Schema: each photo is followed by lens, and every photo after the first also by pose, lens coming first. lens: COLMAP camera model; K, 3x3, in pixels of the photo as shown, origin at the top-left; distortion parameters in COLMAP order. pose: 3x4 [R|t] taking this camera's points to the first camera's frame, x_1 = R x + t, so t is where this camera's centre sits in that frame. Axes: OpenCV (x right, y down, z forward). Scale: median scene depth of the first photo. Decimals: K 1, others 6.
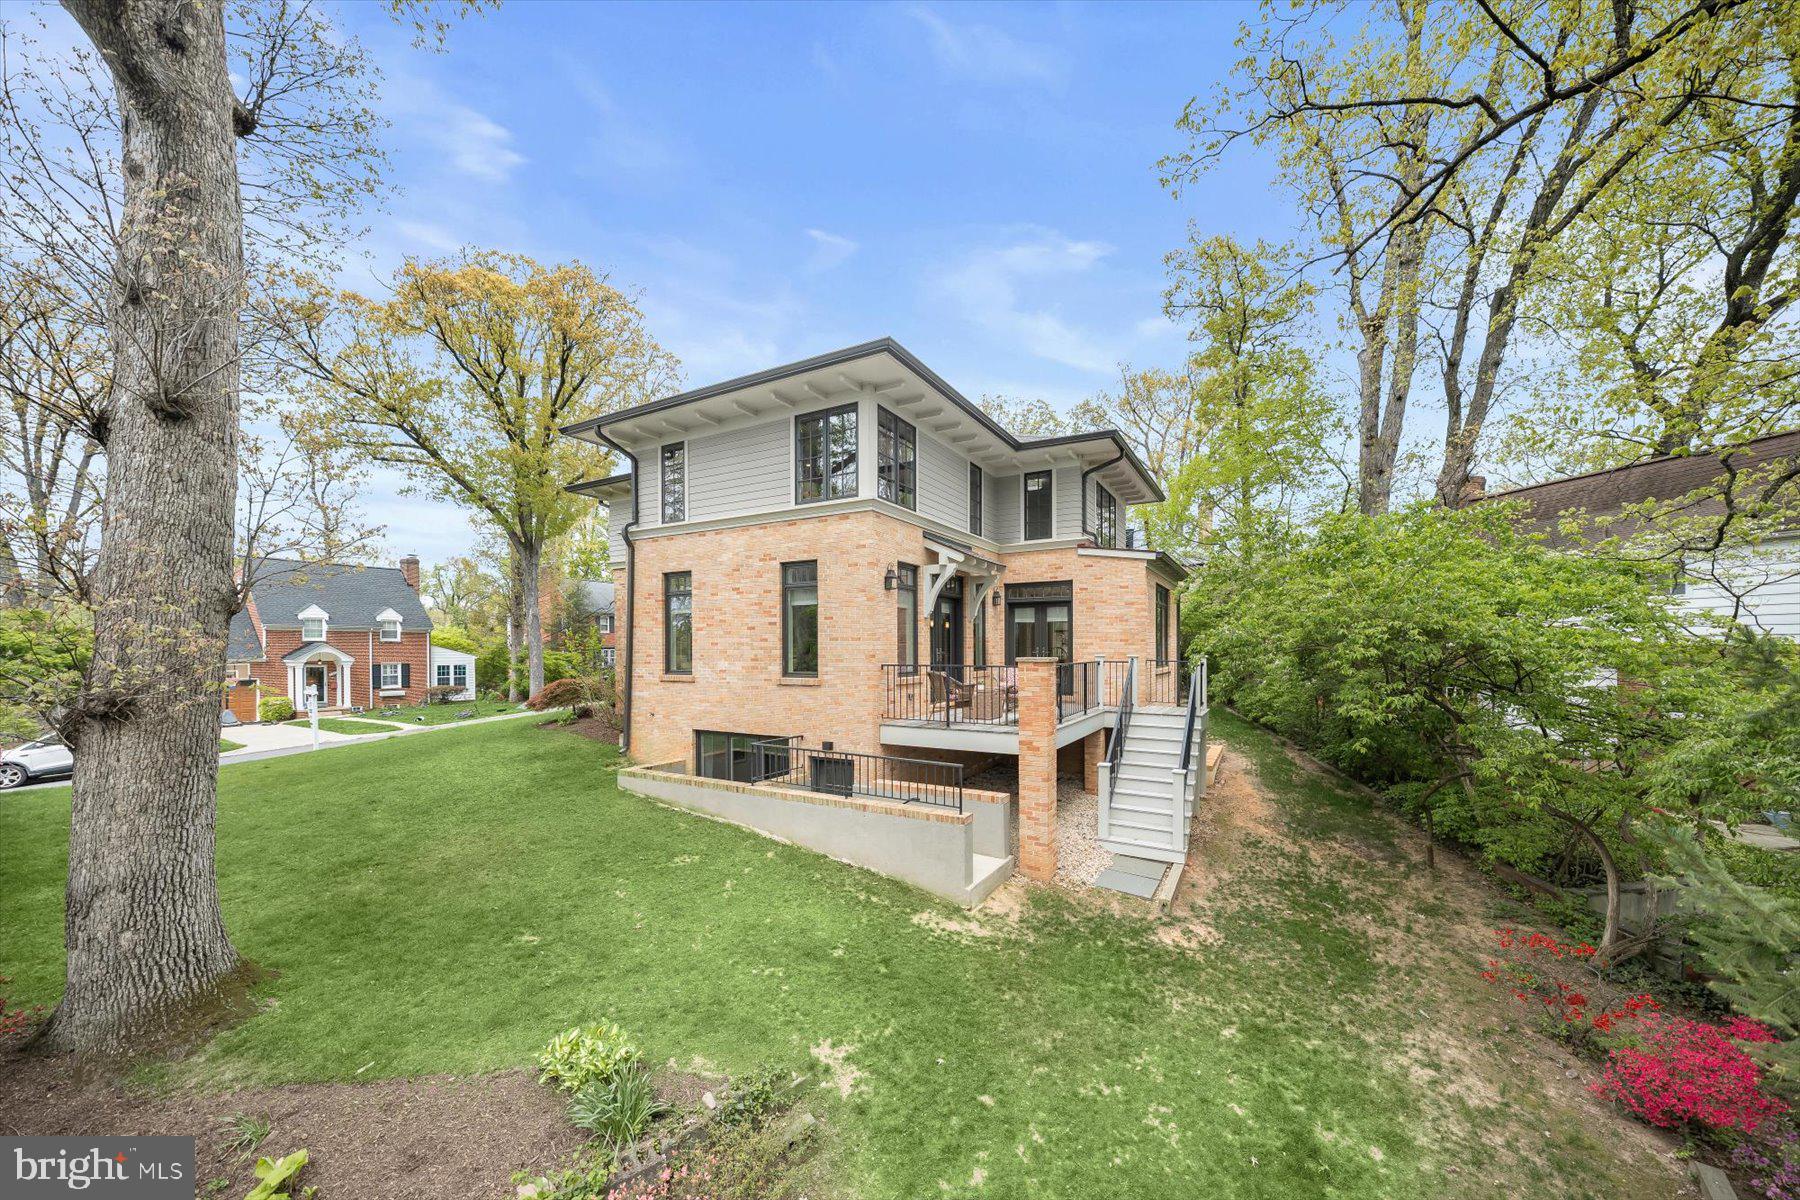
lens RADIAL K [[648.4, 0, 910.8], [0, 648.4, 600.3], [0, 0, 1]] dist [-0.006786, 0.000783]
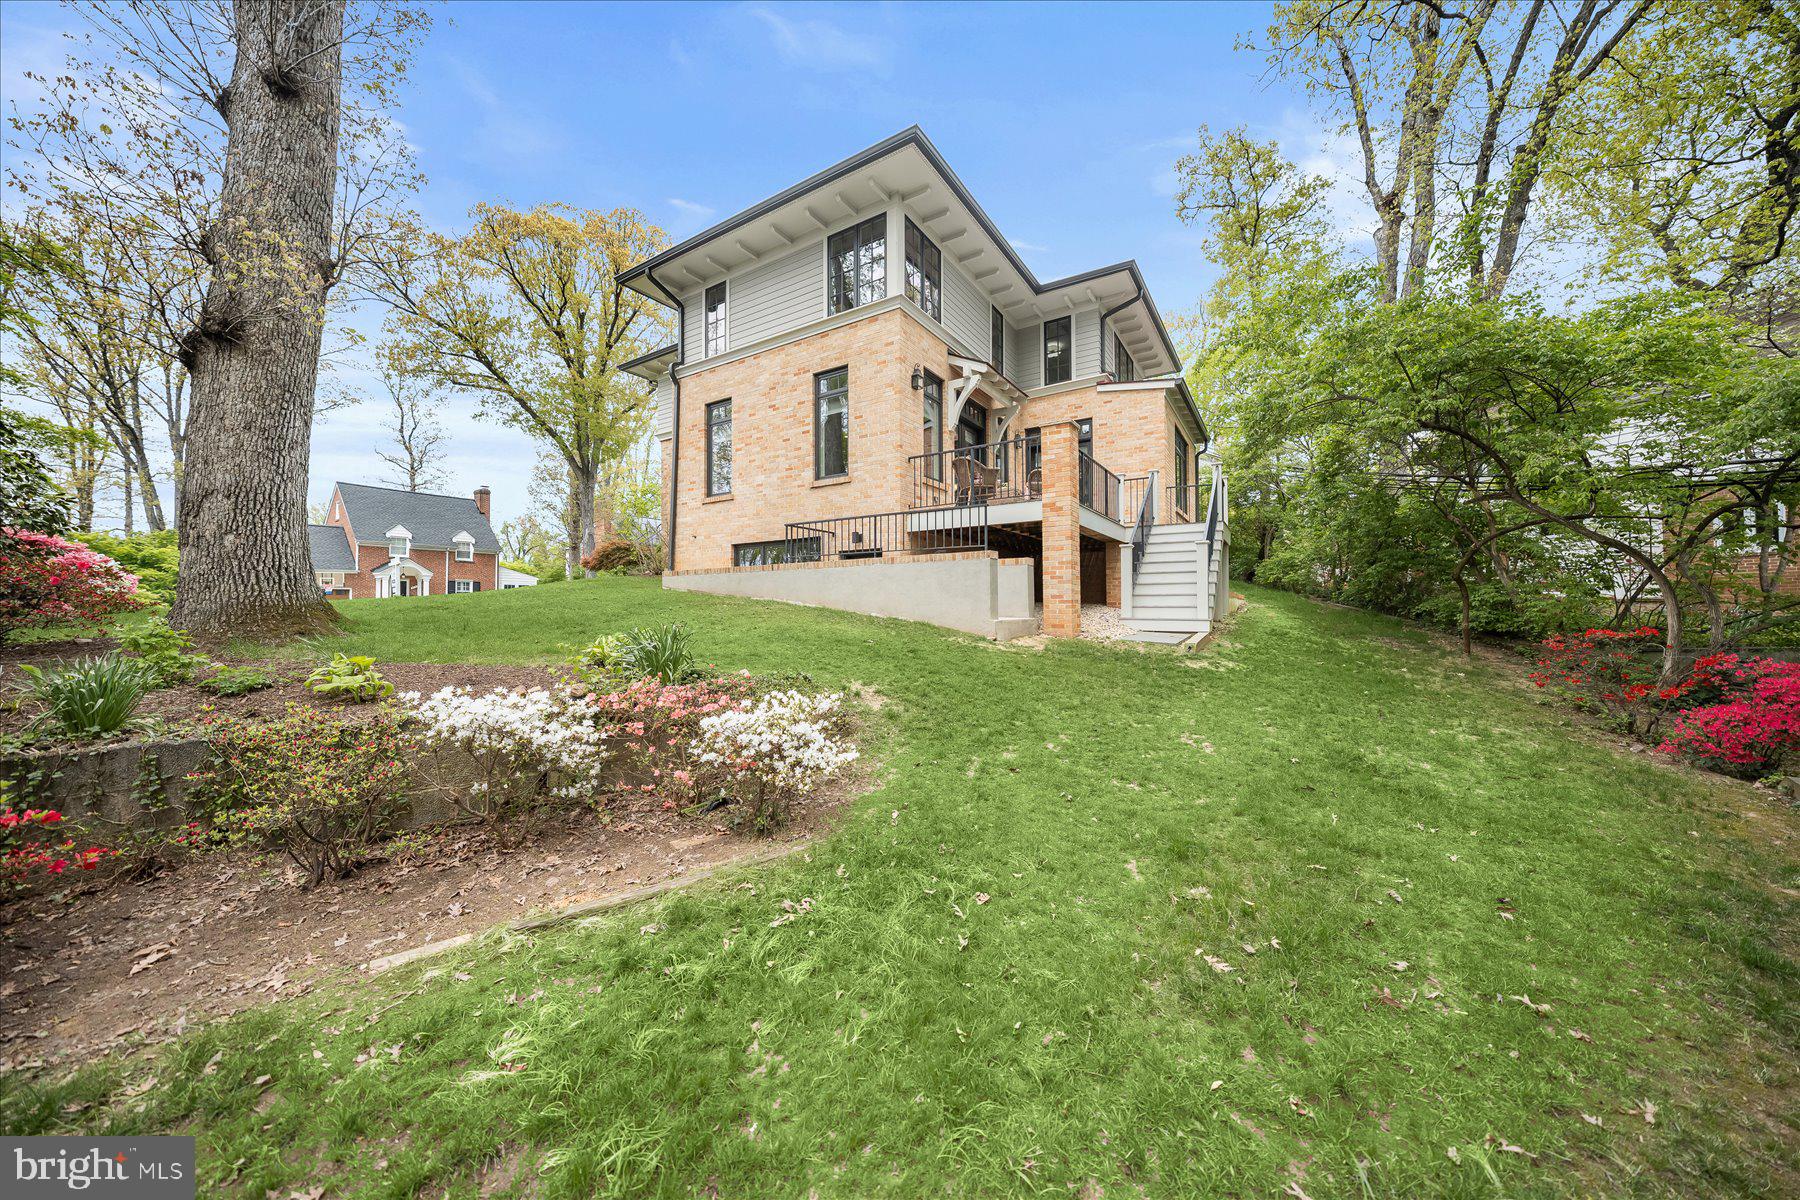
lens RADIAL K [[607.5, 0, 890.5], [0, 607.5, 598.6], [0, 0, 1]] dist [-0.007521, 0.000776]
pose [[0.997799, 0.000118, -0.066309, -0.007741], [-0.001748, 0.999698, -0.024526, 0.306663], [0.066286, 0.024588, 0.997498, 0.020026]]
